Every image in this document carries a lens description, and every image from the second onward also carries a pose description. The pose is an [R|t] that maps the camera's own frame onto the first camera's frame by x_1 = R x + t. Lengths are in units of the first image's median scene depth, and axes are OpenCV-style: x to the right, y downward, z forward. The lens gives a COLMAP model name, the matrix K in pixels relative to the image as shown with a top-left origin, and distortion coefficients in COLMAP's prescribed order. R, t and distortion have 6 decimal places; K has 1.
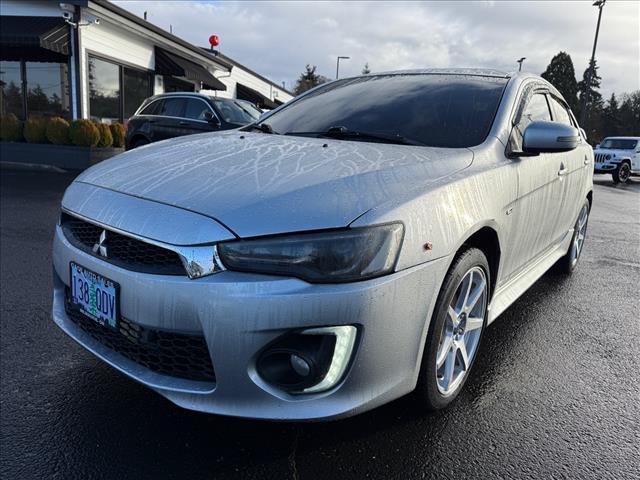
lens RADIAL K [[460.7, 0, 320.0], [0, 460.7, 240.0], [0, 0, 1]] dist [0.001112, -0.005502]
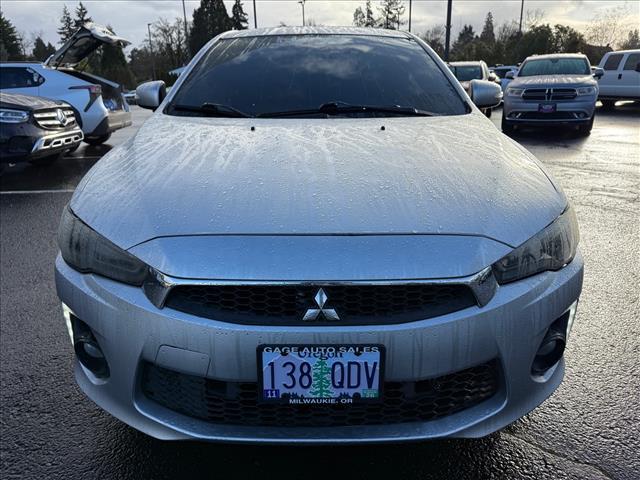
lens RADIAL K [[460.7, 0, 320.0], [0, 460.7, 240.0], [0, 0, 1]] dist [0.001112, -0.005502]
pose [[0.774603, -0.266751, 0.573441, -0.868473], [0.194619, 0.963239, 0.185184, -0.232703], [-0.601759, -0.031842, 0.798043, 0.404131]]
